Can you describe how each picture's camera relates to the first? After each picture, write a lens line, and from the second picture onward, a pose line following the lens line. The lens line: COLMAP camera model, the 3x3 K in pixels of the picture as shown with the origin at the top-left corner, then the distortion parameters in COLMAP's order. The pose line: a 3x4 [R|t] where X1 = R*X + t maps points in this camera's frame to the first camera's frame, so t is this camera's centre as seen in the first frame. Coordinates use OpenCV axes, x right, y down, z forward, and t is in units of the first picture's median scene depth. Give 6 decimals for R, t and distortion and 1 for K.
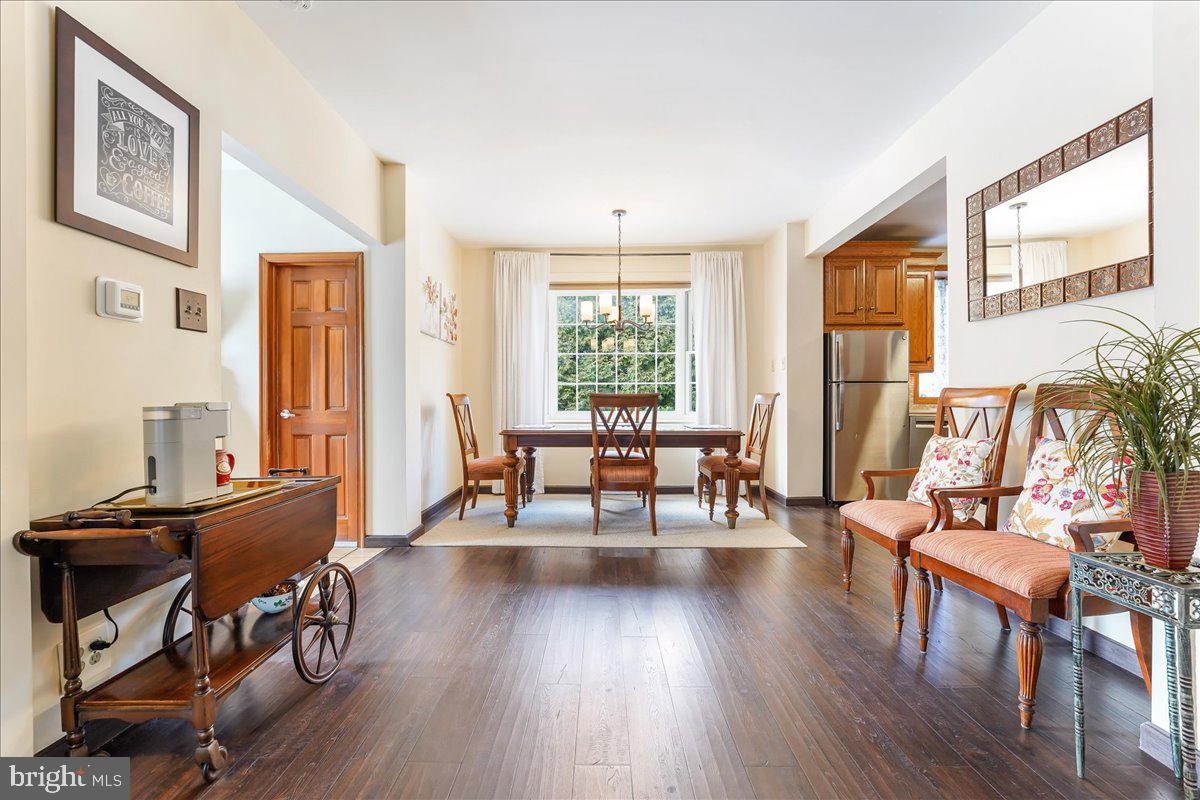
lens RADIAL K [[500.5, 0, 600.0], [0, 500.5, 400.0], [0, 0, 1]] dist [0.017164, -0.000053]
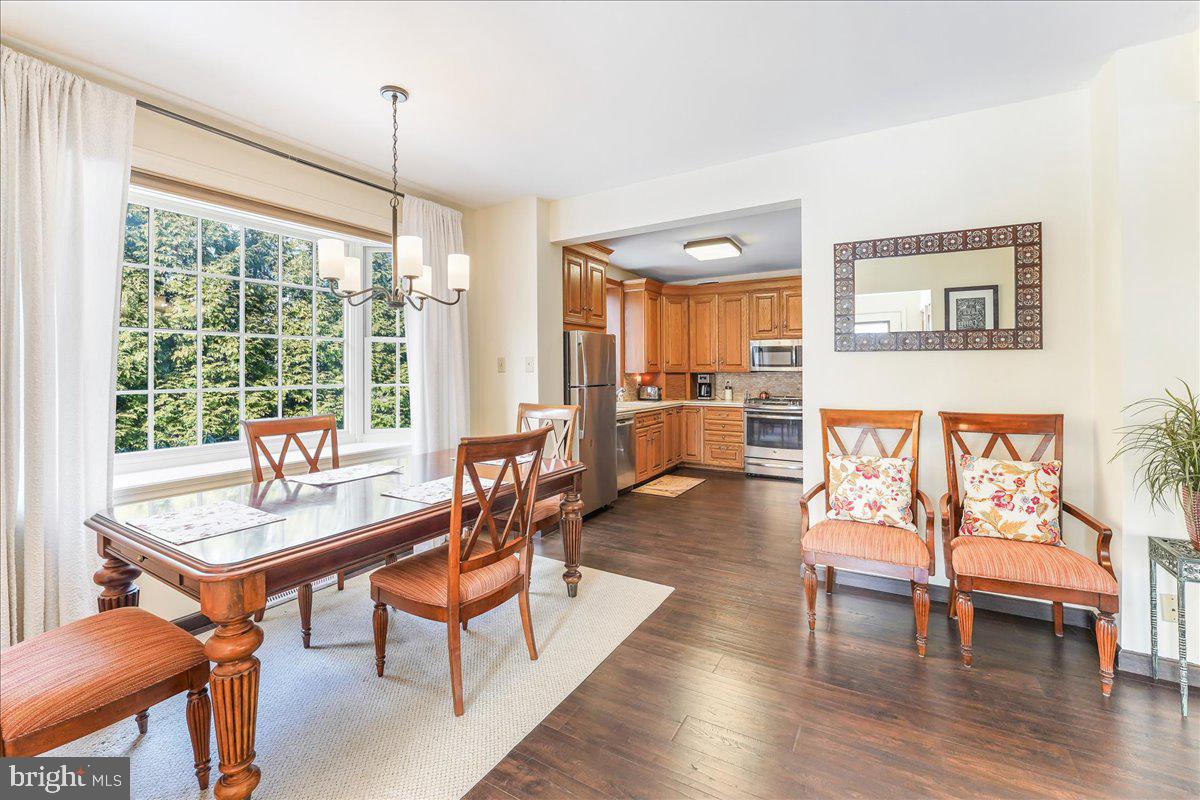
lens RADIAL K [[506.7, 0, 598.4], [0, 506.7, 364.4], [0, 0, 1]] dist [-0.033938, -0.000053]
pose [[0.515100, 0.024883, 0.856769, -0.550247], [-0.004943, 0.999648, -0.026061, -0.094980], [-0.857116, 0.009189, 0.515041, 0.904008]]
